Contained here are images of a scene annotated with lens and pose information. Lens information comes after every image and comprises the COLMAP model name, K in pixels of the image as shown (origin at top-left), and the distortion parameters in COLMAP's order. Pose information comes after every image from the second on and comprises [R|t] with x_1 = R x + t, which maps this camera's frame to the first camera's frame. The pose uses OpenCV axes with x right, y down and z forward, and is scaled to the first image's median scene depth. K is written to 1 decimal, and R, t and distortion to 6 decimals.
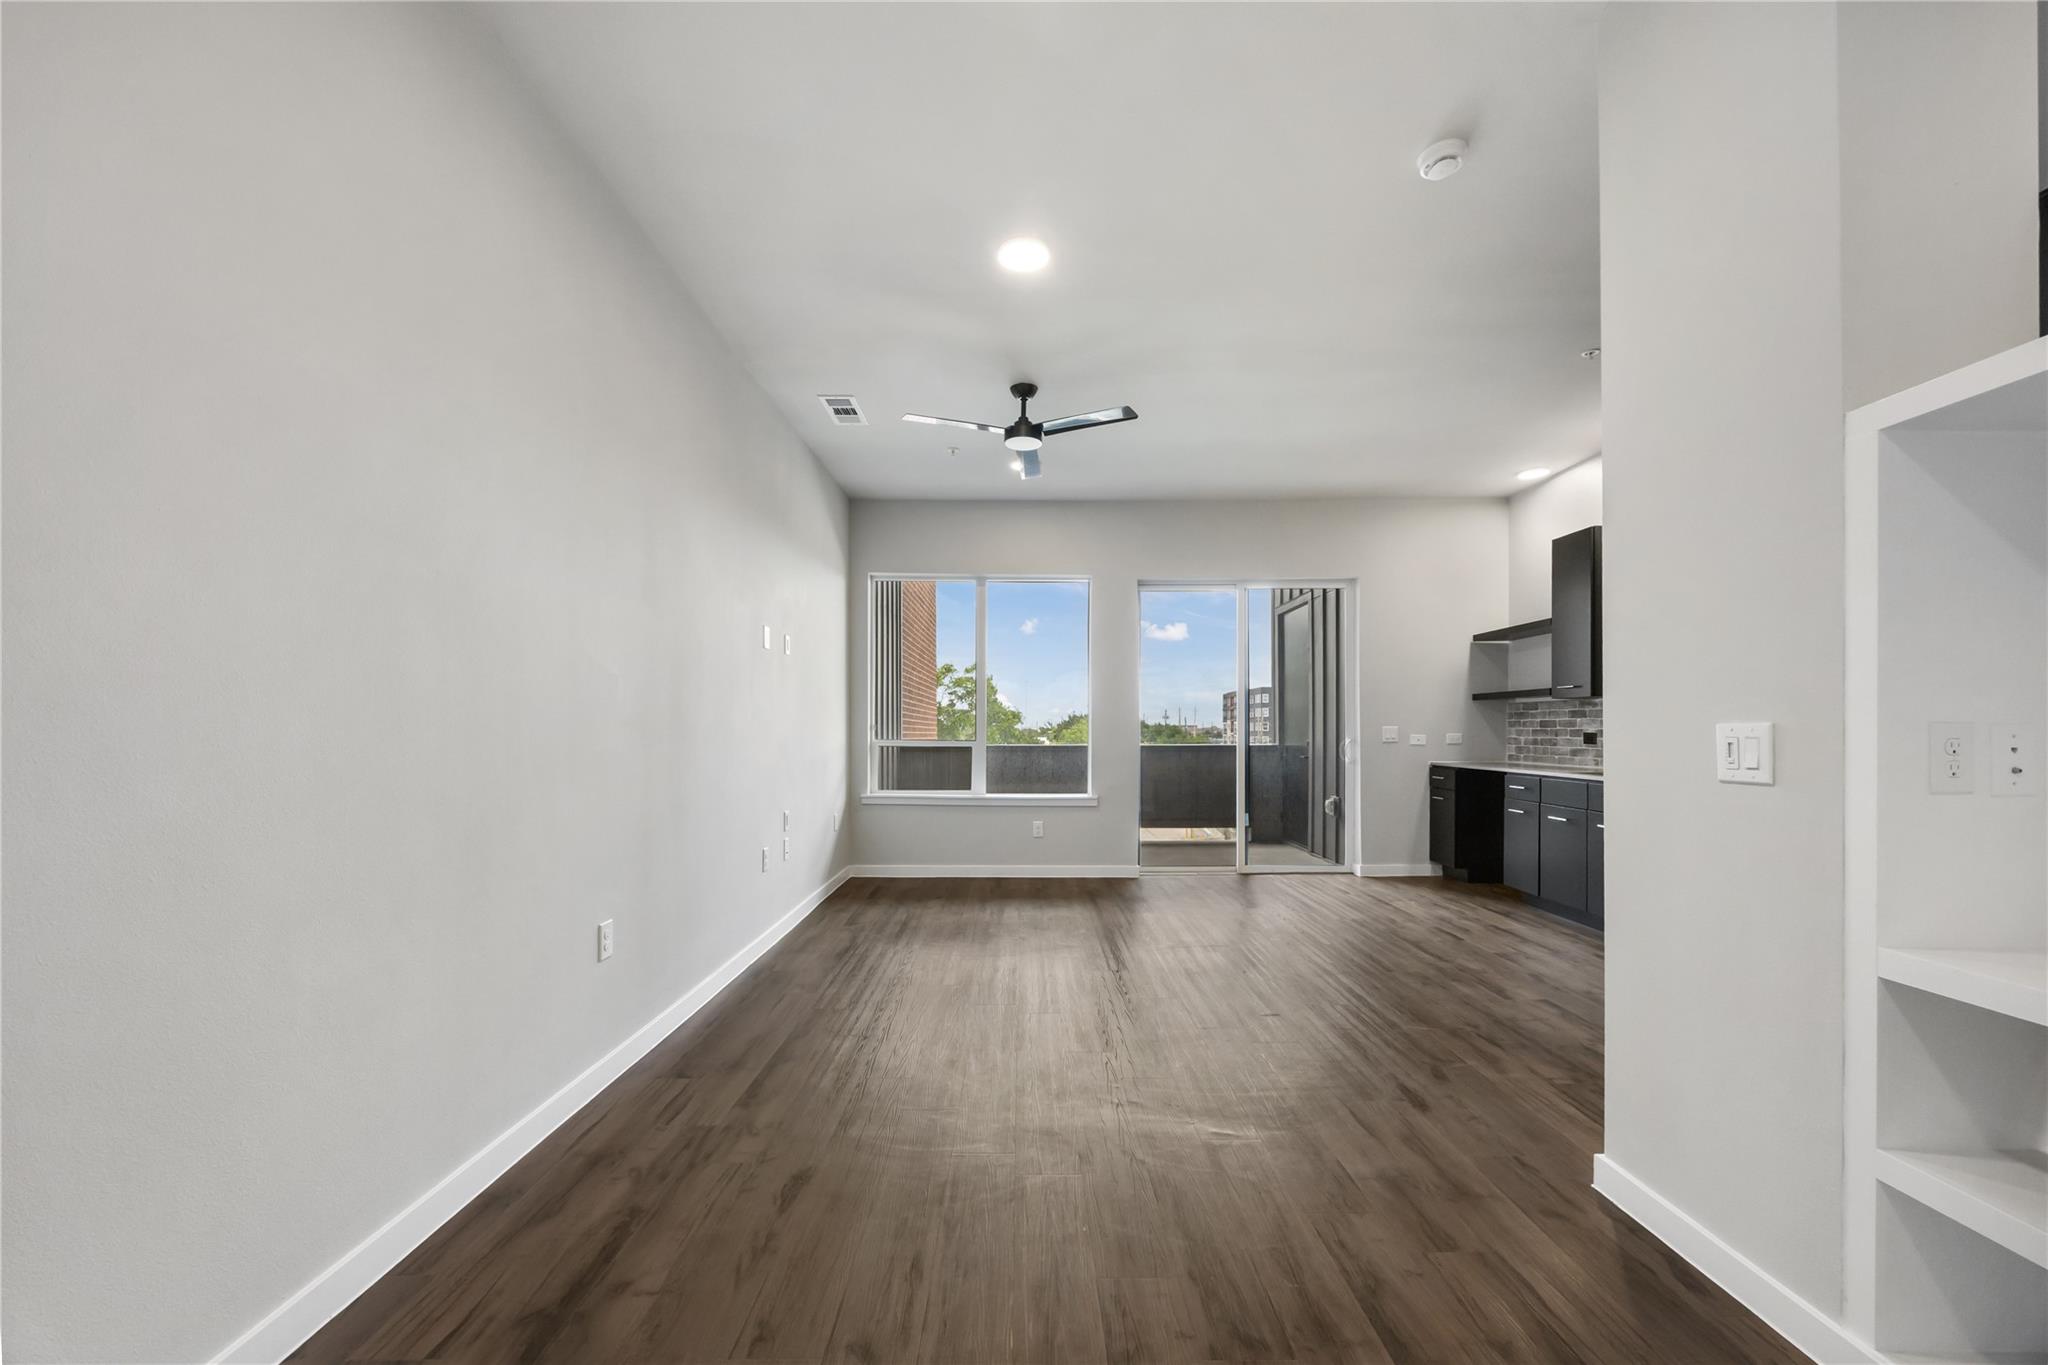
lens RADIAL K [[791.7, 0, 1023.7], [0, 791.7, 735.3], [0, 0, 1]] dist [-0.001388, 0.000277]
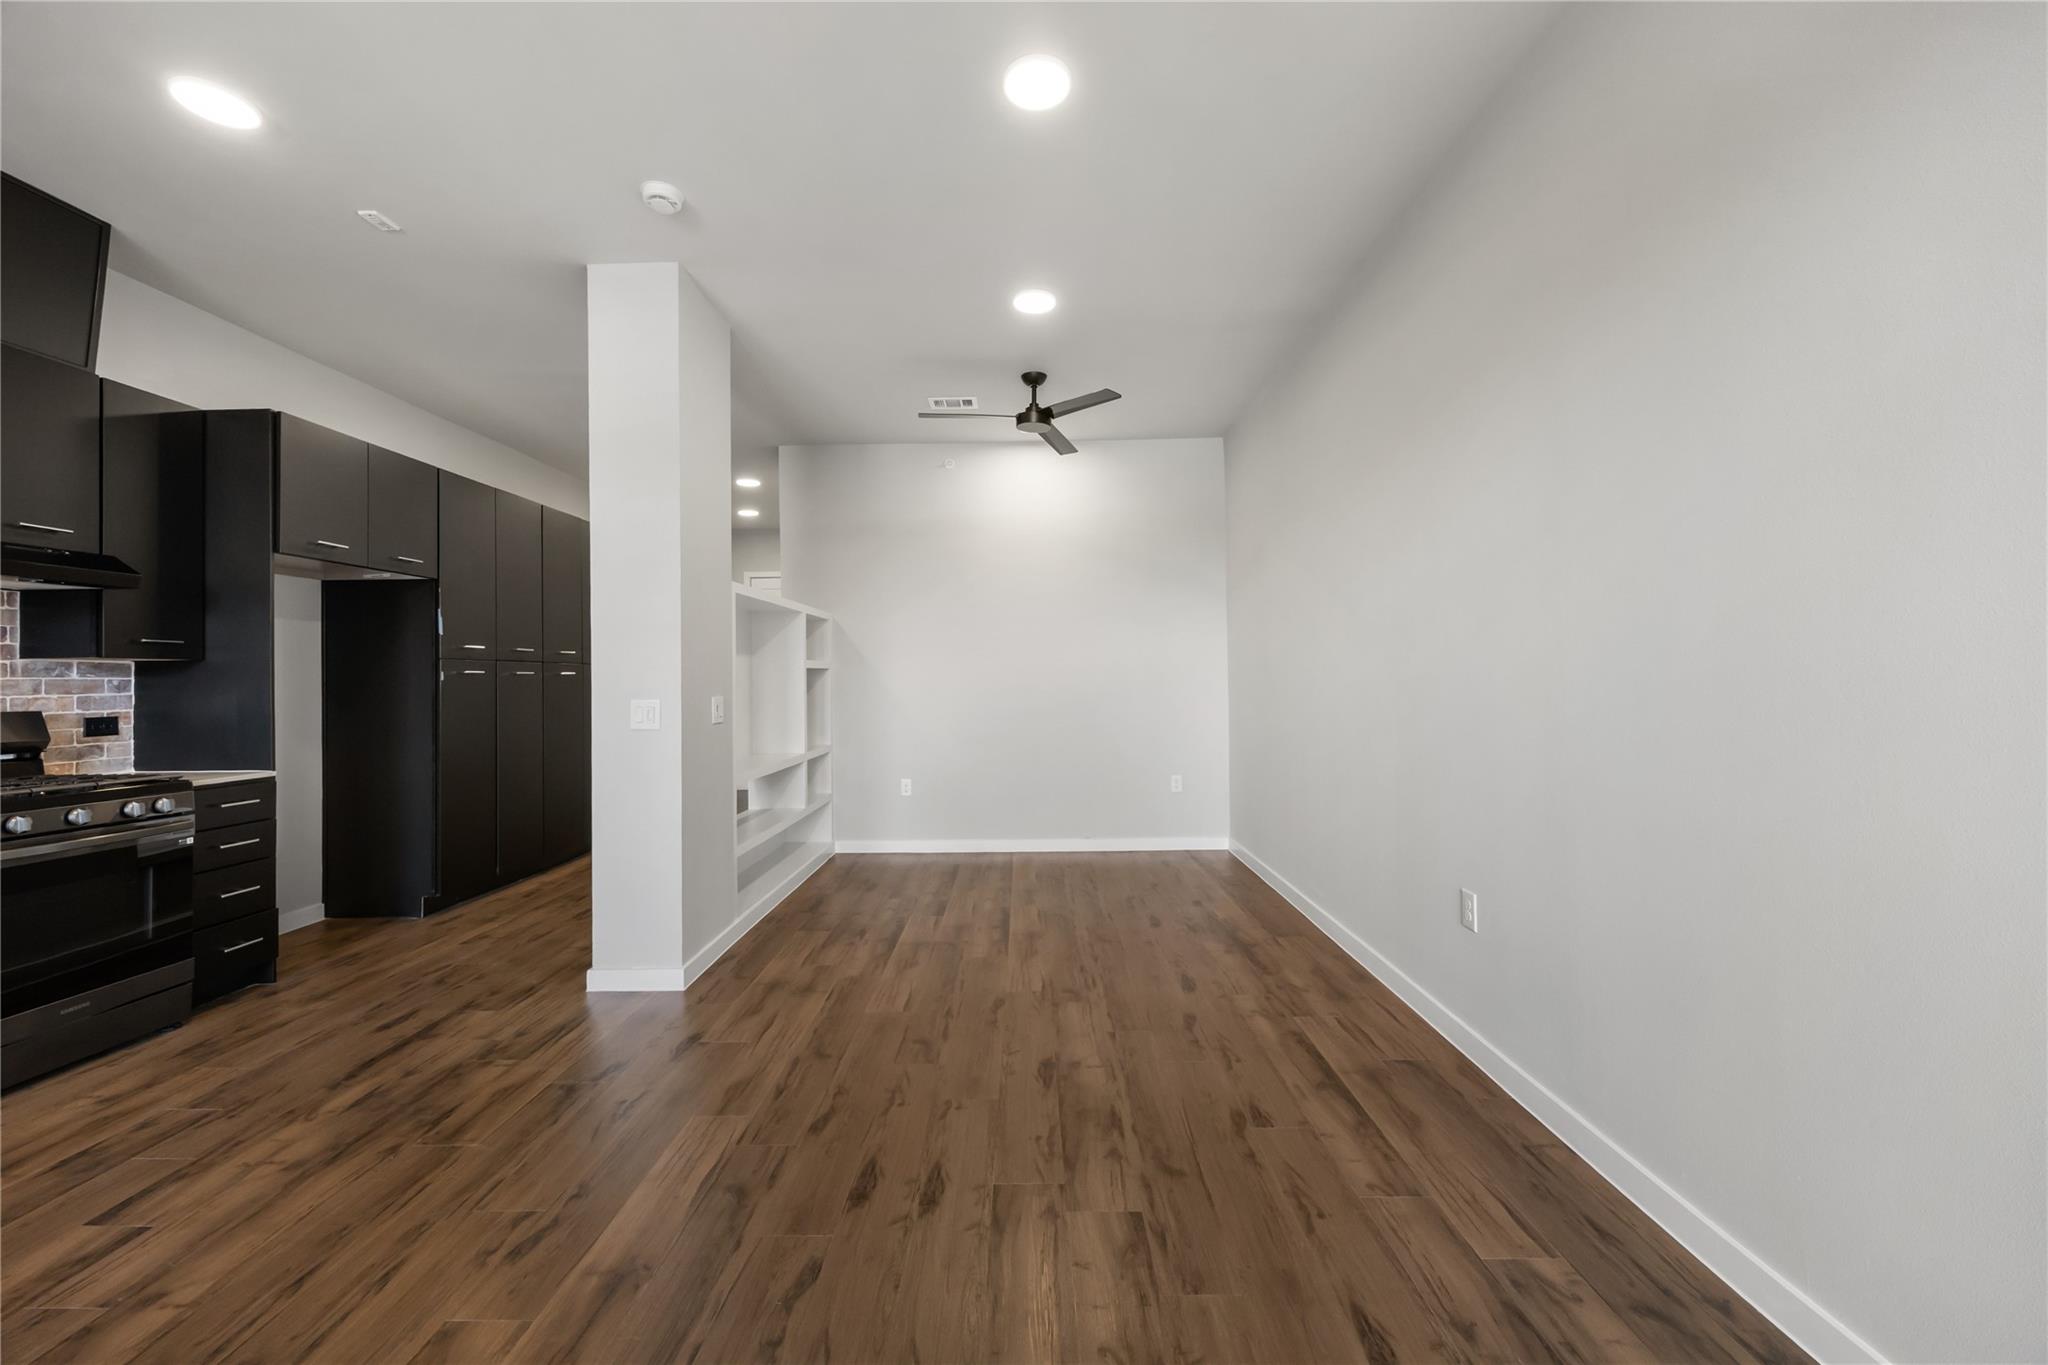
lens RADIAL K [[791.7, 0, 1026.2], [0, 791.7, 673.6], [0, 0, 1]] dist [-0.001388, 0.000277]
pose [[-0.999927, 0.012027, 0.000855, 0.010706], [0.012027, 0.999928, 0.000129, -0.023335], [-0.000853, 0.000139, -1.000000, 1.086409]]
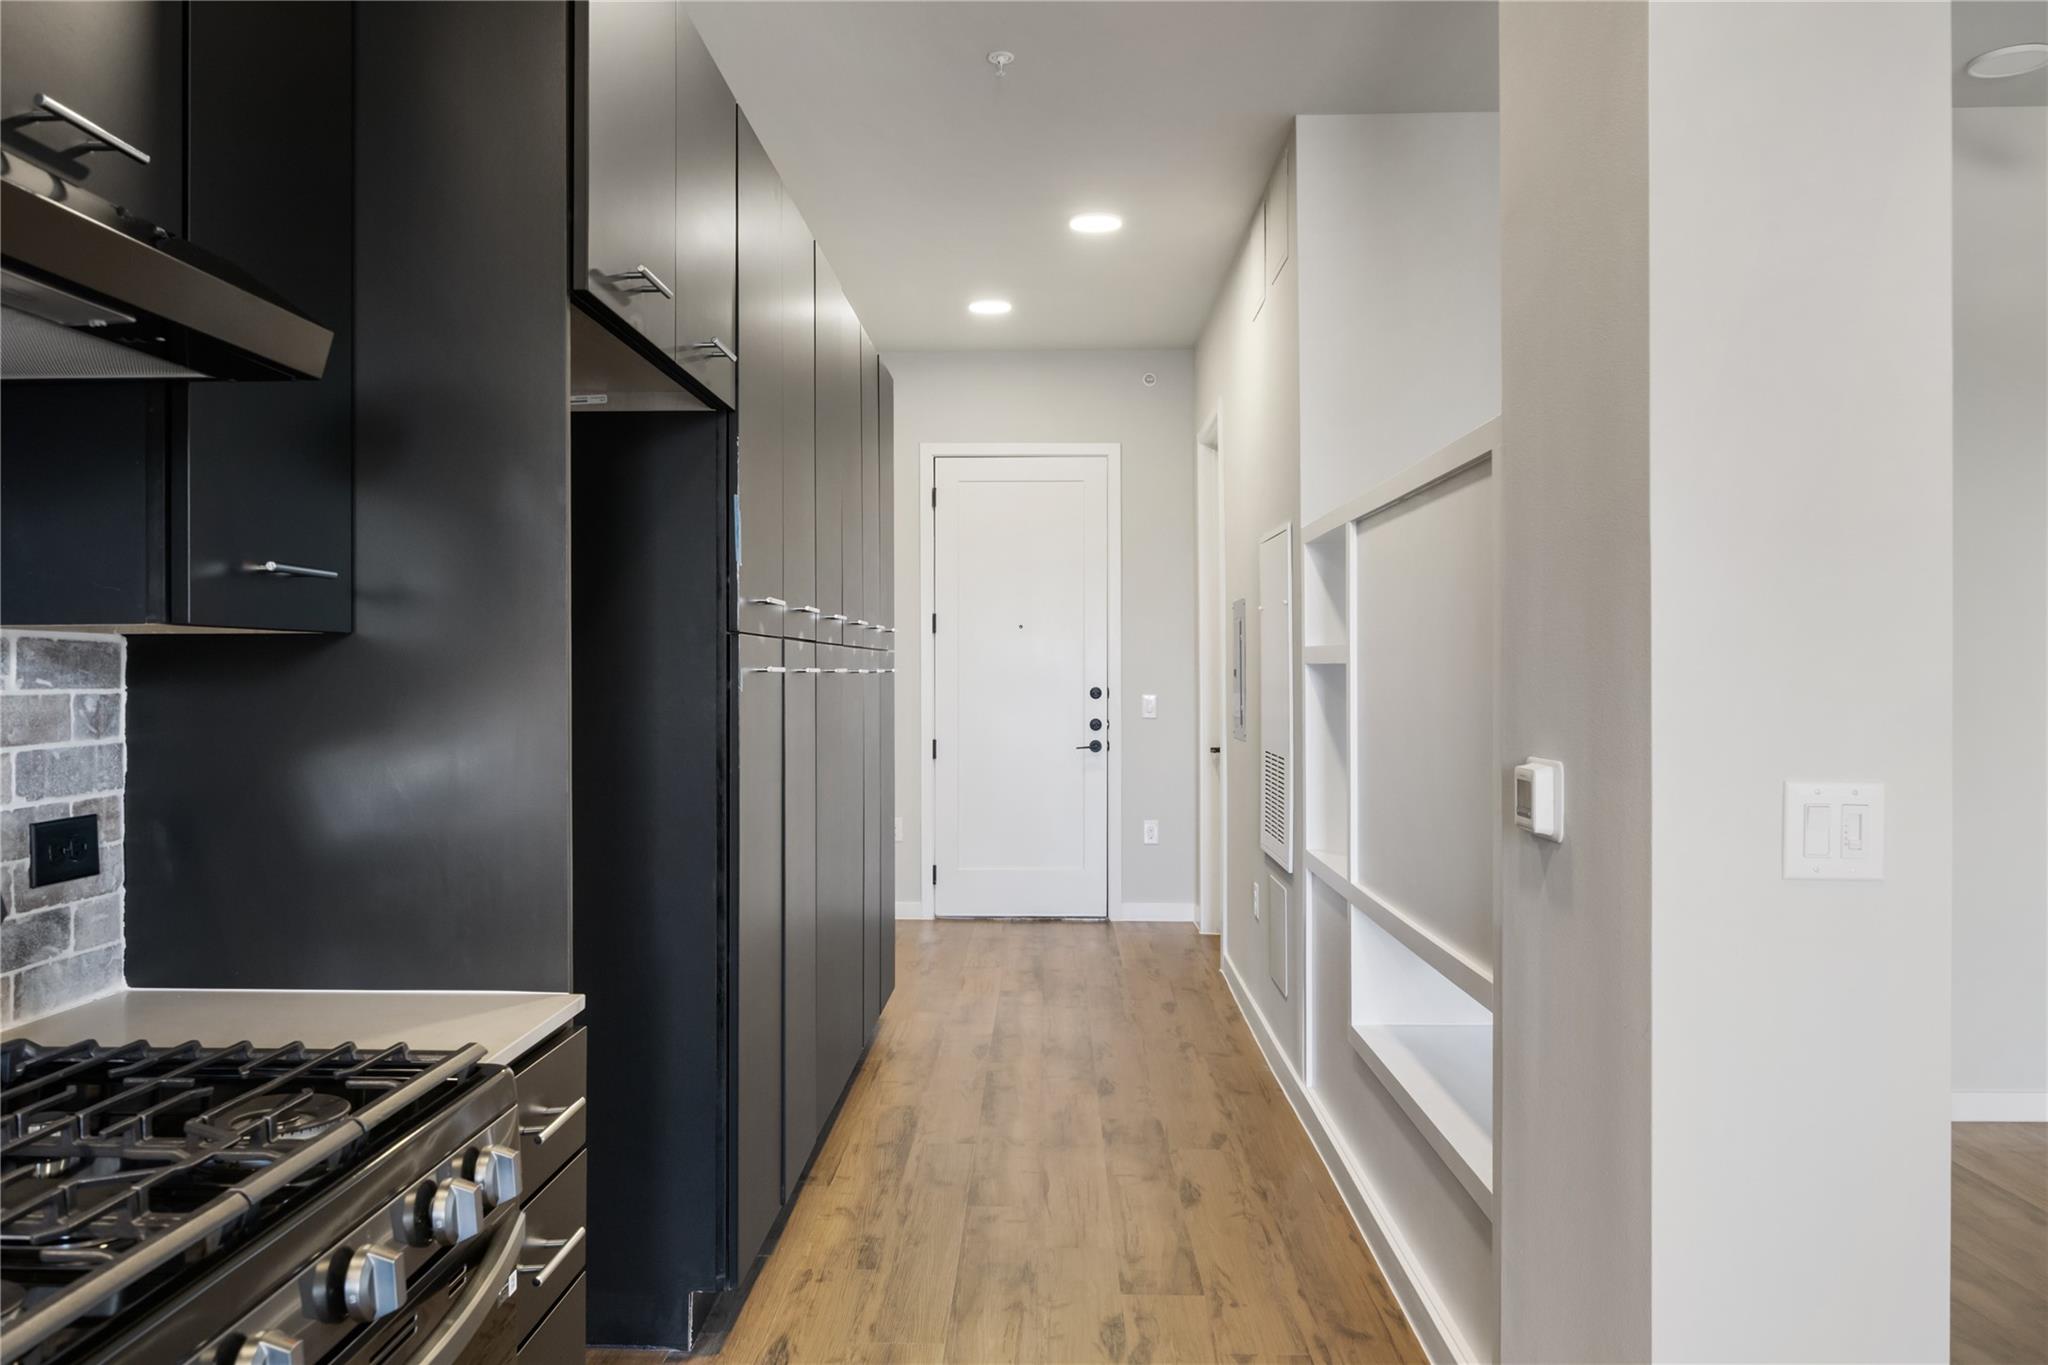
lens RADIAL K [[1464.3, 0, 1037.5], [0, 1464.3, 678.8], [0, 0, 1]] dist [0.005488, 0.001601]
pose [[-0.999814, 0.000778, 0.019266, 0.533951], [0.000974, 0.999948, 0.010200, -0.035414], [-0.019257, 0.010217, -0.999762, 0.792137]]
